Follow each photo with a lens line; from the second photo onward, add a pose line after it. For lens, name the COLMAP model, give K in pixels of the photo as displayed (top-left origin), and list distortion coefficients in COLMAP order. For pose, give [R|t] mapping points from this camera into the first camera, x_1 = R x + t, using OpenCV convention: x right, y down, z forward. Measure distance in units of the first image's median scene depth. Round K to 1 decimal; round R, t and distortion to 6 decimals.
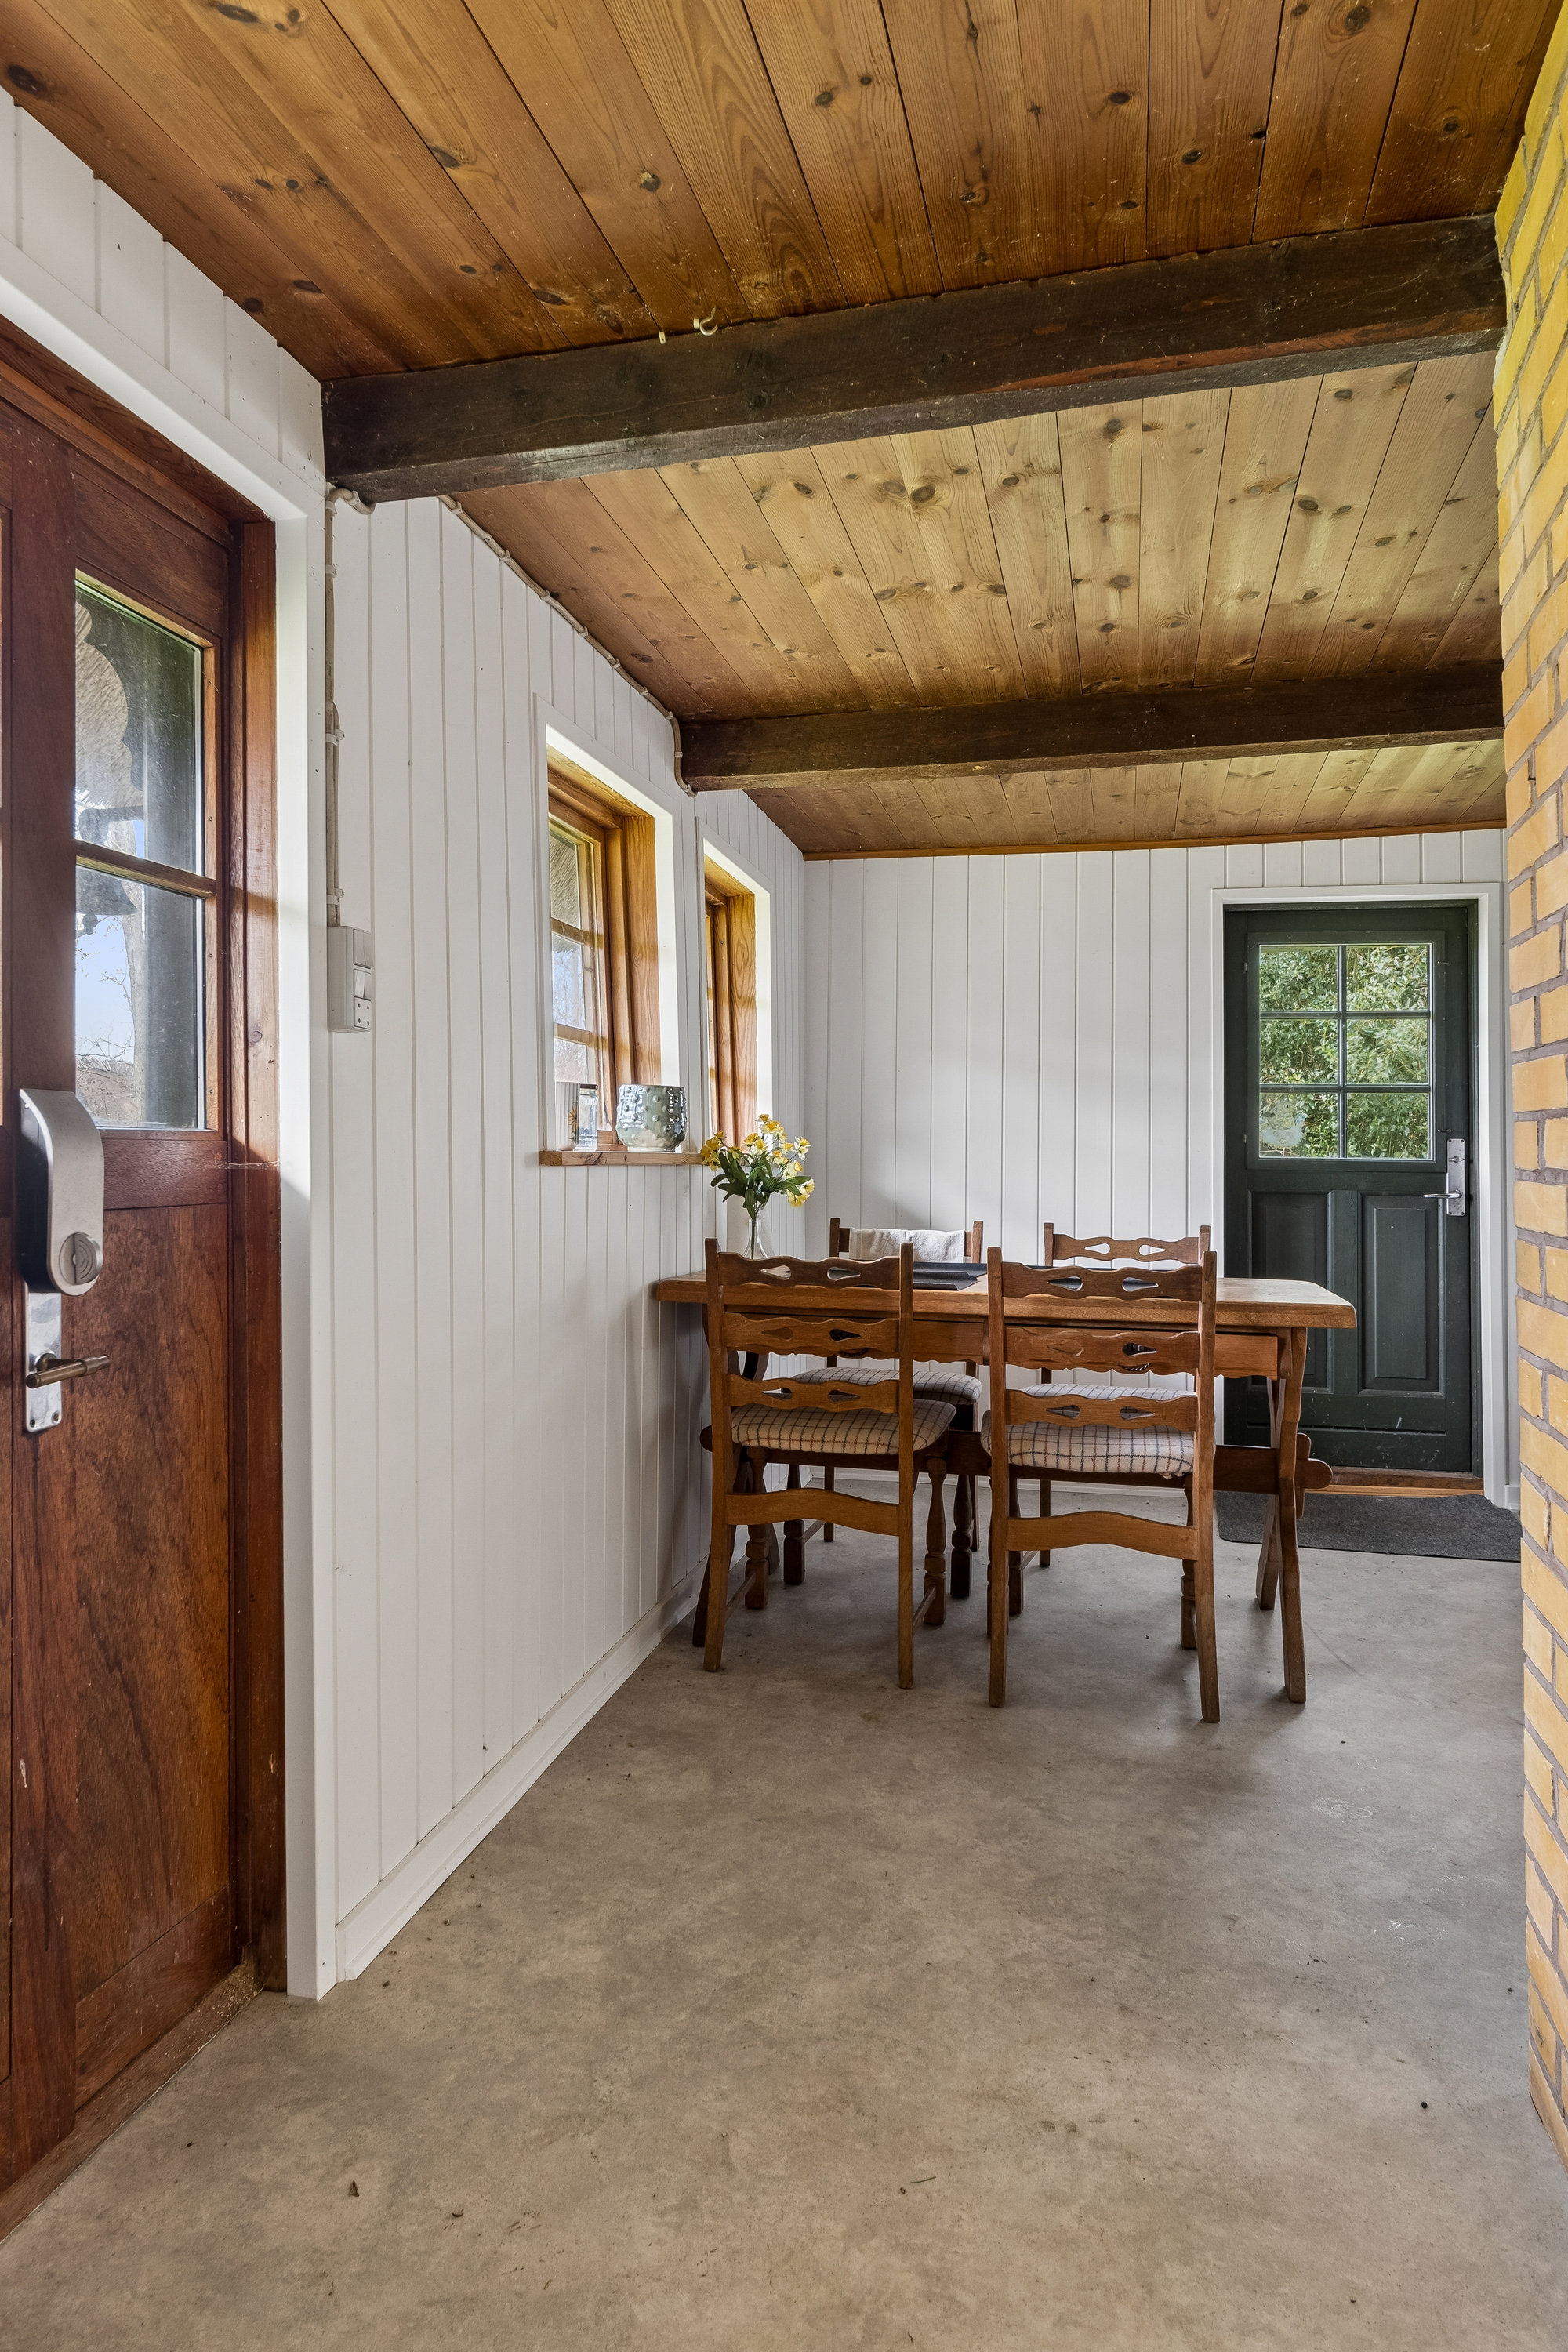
lens RADIAL K [[1472.0, 0, 783.6], [0, 1472.0, 1178.0], [0, 0, 1]] dist [0.001260, -0.001584]
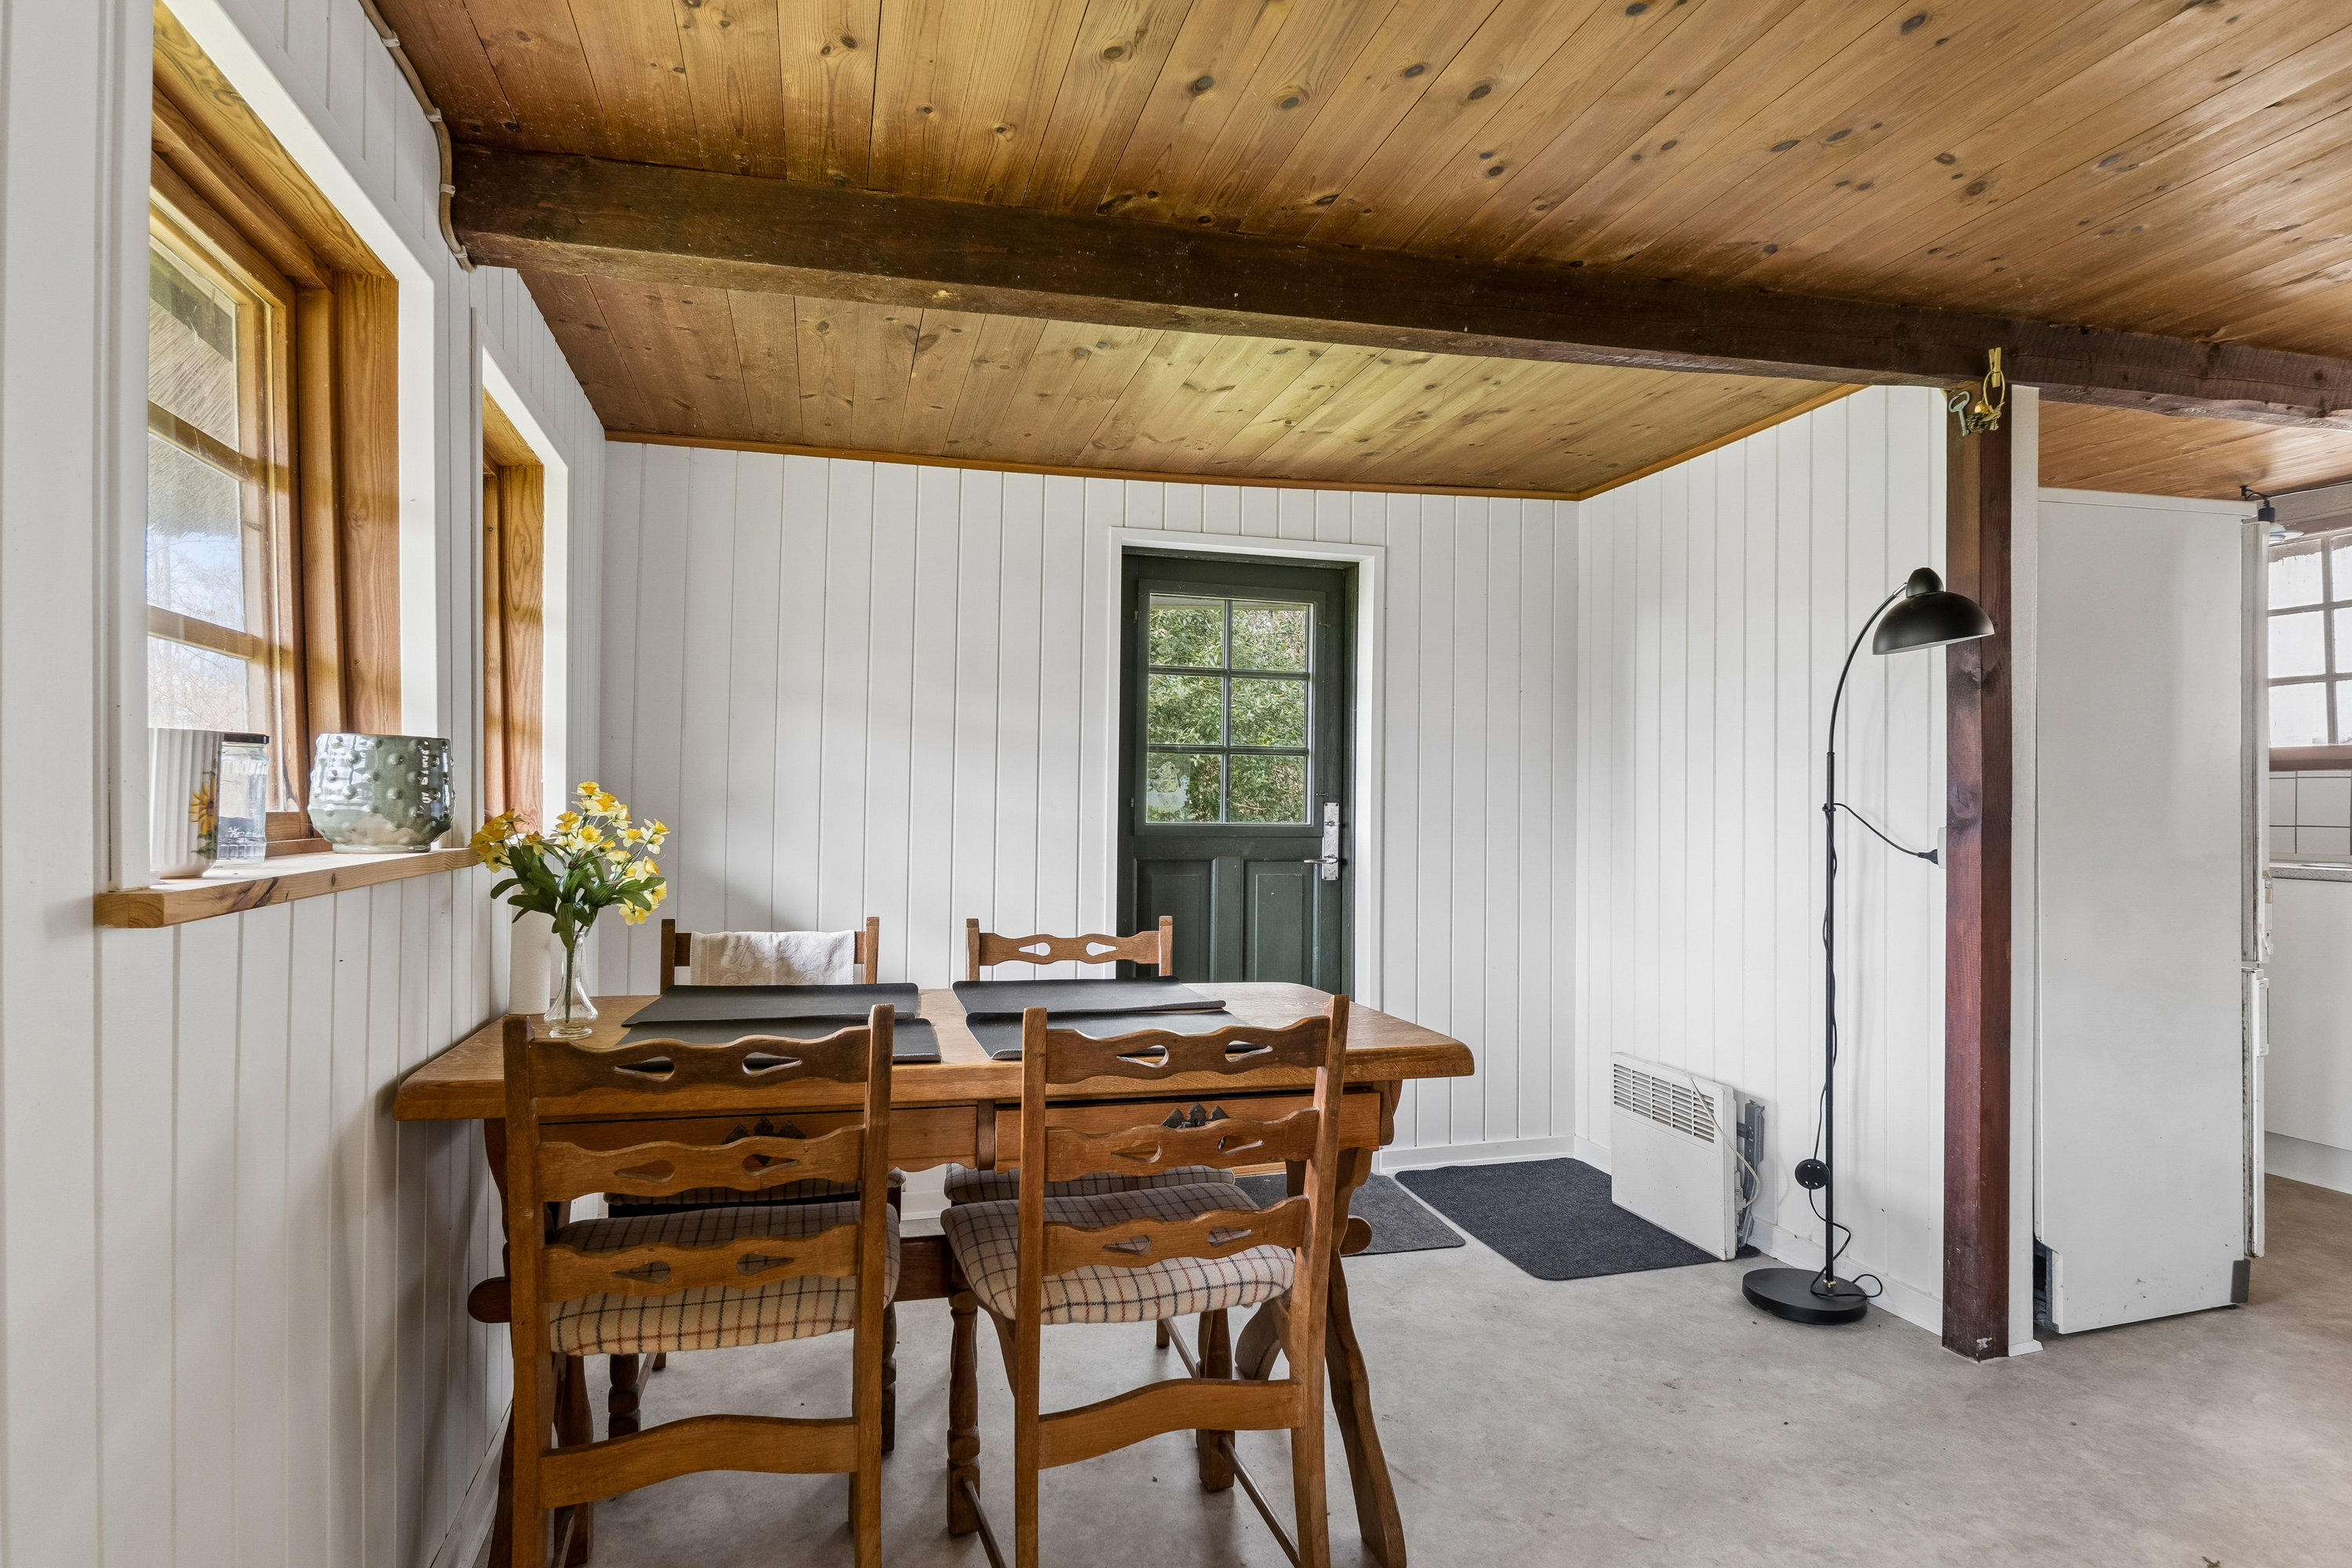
lens RADIAL K [[1247.7, 0, 1196.5], [0, 1247.7, 766.3], [0, 0, 1]] dist [-0.024879, 0.003344]
pose [[0.869569, 0.010313, 0.493703, -0.049961], [0.006942, 0.999428, -0.033104, -0.031361], [-0.493762, 0.032213, 0.869000, 0.409681]]
